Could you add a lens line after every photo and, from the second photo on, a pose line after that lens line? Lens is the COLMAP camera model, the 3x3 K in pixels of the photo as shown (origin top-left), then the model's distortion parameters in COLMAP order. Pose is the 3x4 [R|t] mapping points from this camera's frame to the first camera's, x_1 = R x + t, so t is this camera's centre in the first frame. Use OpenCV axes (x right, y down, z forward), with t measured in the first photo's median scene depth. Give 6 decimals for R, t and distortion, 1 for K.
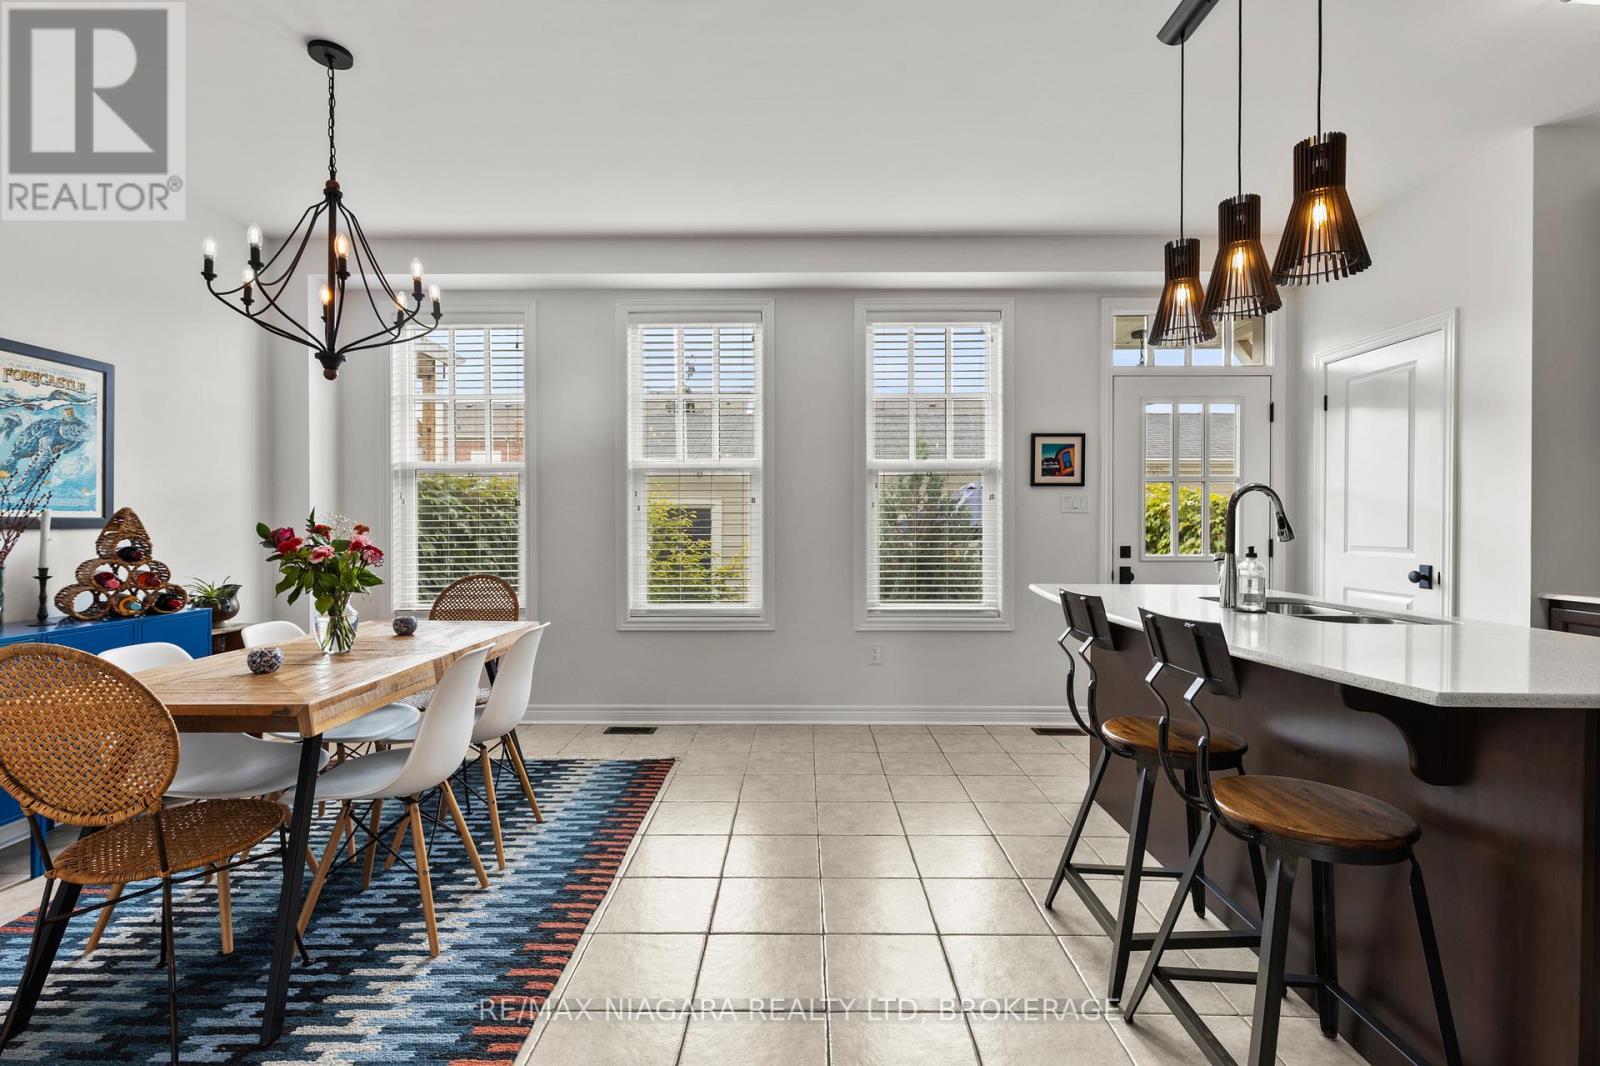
lens RADIAL K [[719.8, 0, 794.4], [0, 719.8, 531.8], [0, 0, 1]] dist [0.005349, 0.000266]
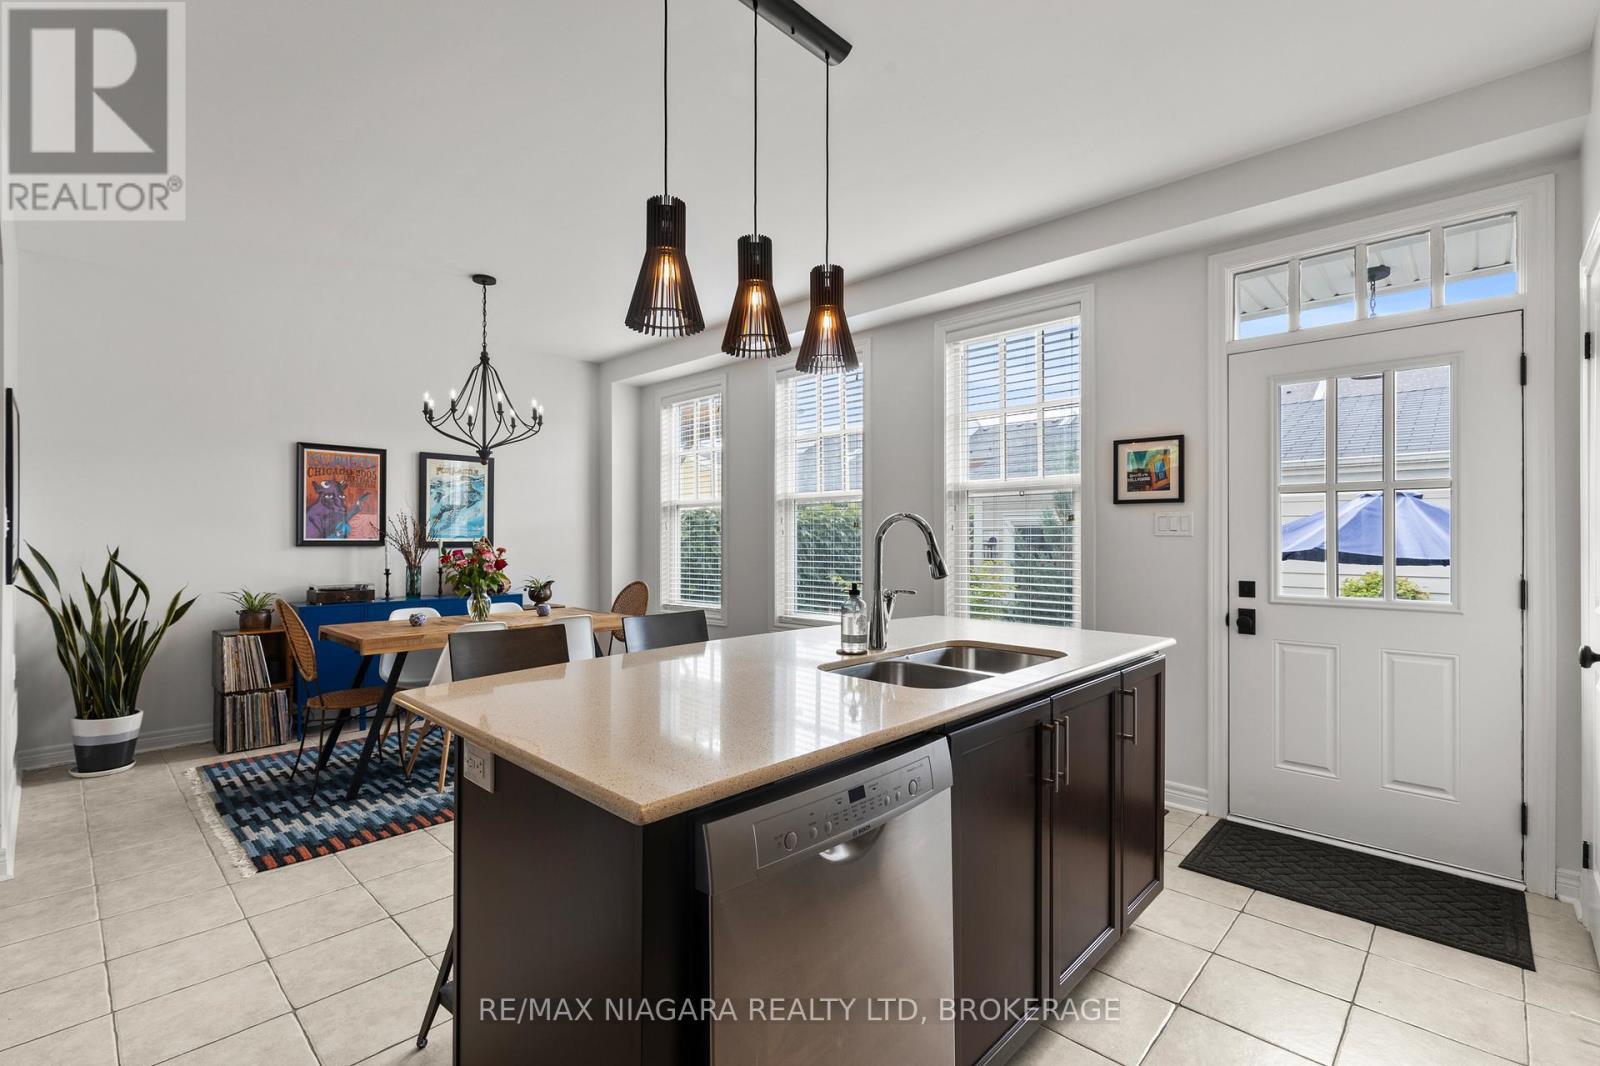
lens RADIAL K [[719.8, 0, 794.4], [0, 719.8, 531.8], [0, 0, 1]] dist [0.005349, 0.000266]
pose [[0.726805, -0.004678, -0.686828, 0.895913], [-0.009033, 0.999825, -0.016369, -0.020439], [0.686785, 0.018101, 0.726635, 0.201192]]
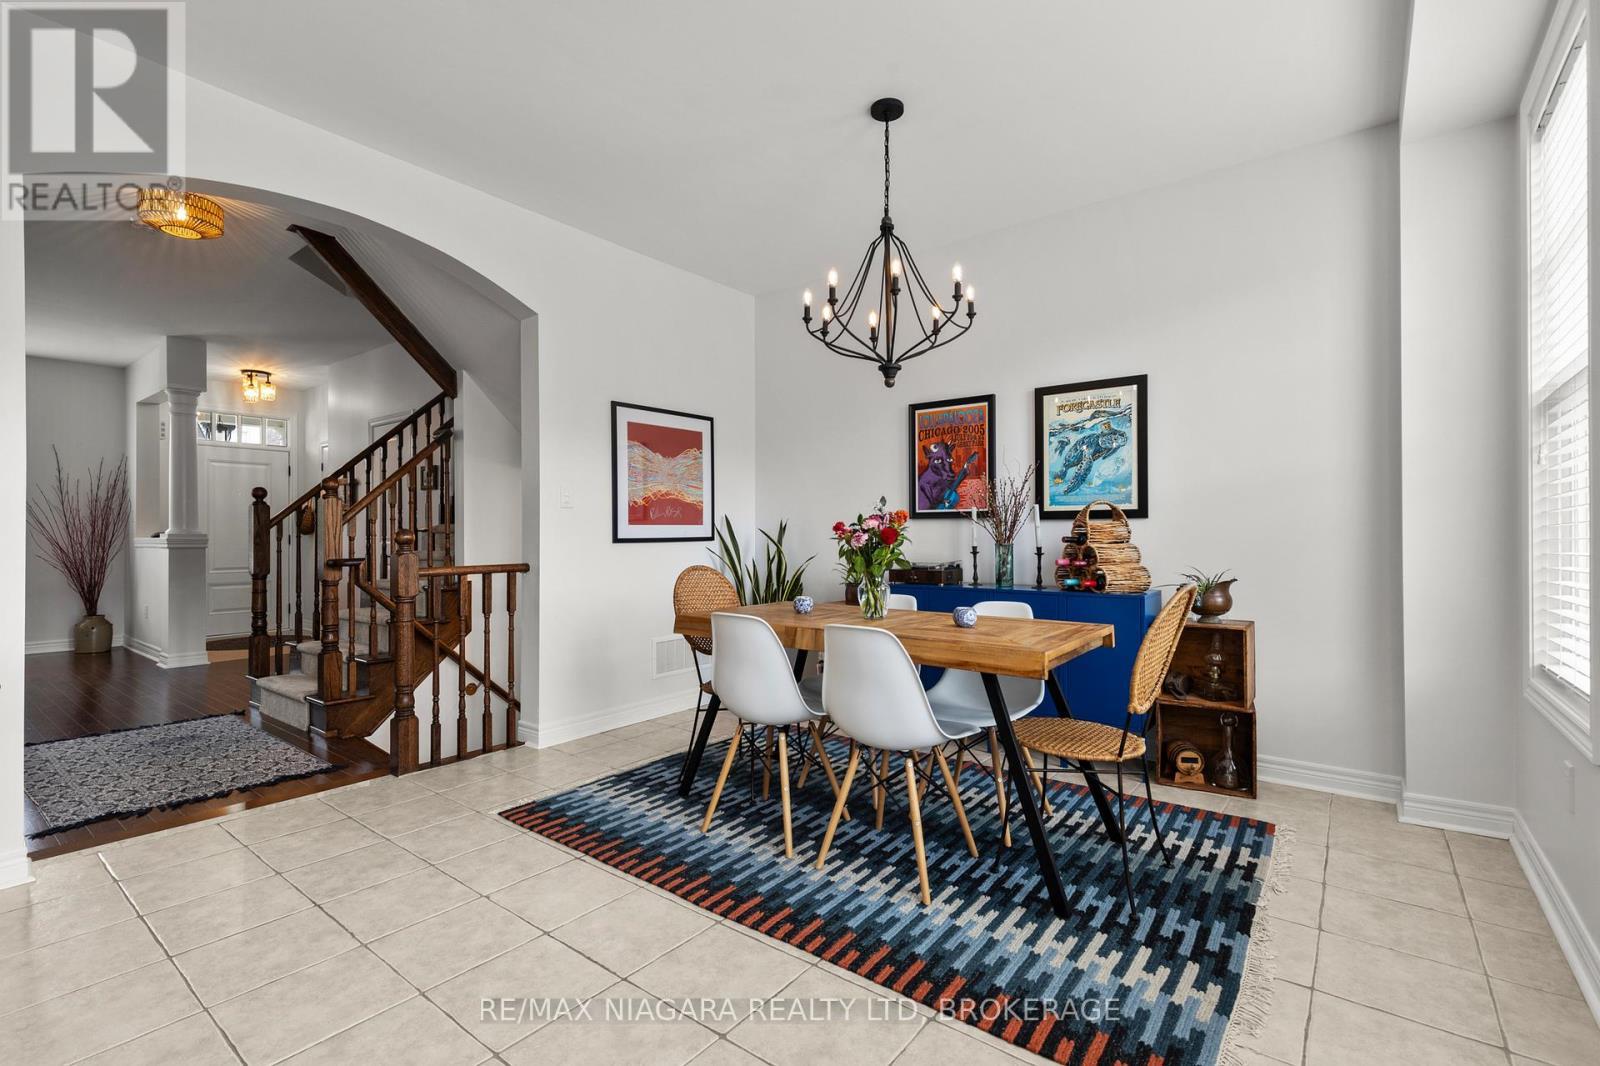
lens RADIAL K [[719.8, 0, 794.4], [0, 719.8, 531.8], [0, 0, 1]] dist [0.005349, 0.000266]
pose [[-0.611304, -0.003376, -0.791388, 0.303634], [-0.007185, 0.999973, 0.001285, 0.020096], [0.791363, 0.006472, -0.611312, 1.287692]]
